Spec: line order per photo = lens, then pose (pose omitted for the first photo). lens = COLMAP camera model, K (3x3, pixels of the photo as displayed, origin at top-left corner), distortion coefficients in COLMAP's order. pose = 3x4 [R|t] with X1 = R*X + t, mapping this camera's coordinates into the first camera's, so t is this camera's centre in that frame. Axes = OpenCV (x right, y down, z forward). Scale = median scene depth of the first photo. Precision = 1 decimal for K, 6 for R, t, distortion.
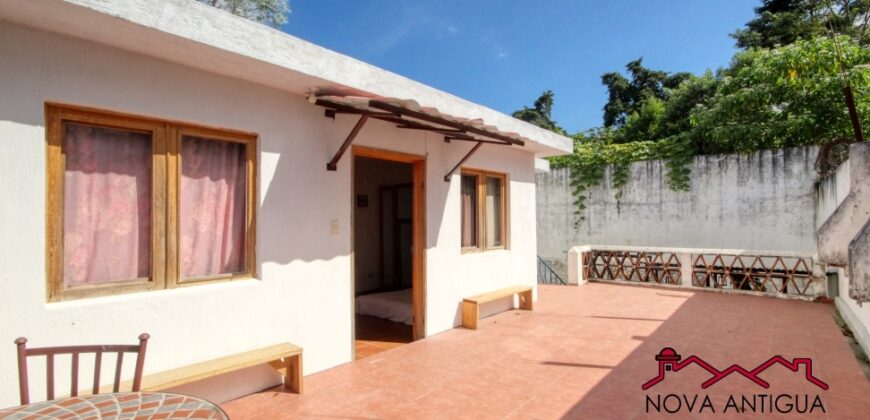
lens RADIAL K [[402.0, 0, 435.1], [0, 402.0, 211.3], [0, 0, 1]] dist [0.010444, -0.009596]
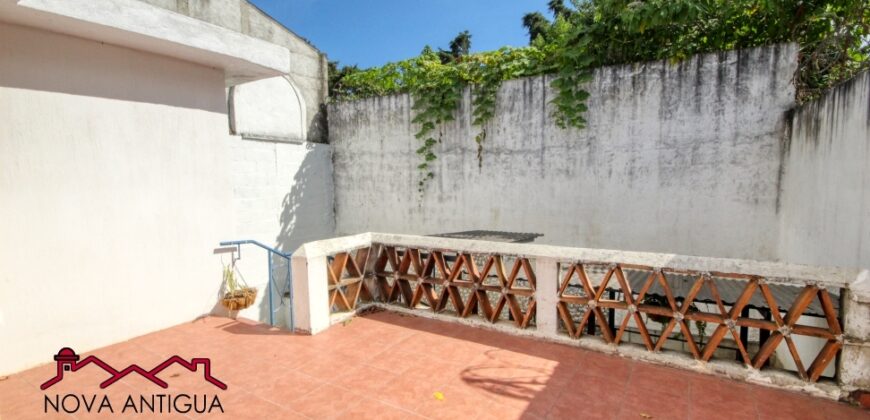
lens RADIAL K [[402.0, 0, 435.8], [0, 402.0, 210.6], [0, 0, 1]] dist [0.010444, -0.009596]
pose [[0.987393, -0.016022, 0.157474, 0.318409], [-0.000689, 0.994420, 0.105494, 0.007444], [-0.158285, -0.104272, 0.981872, 0.439791]]
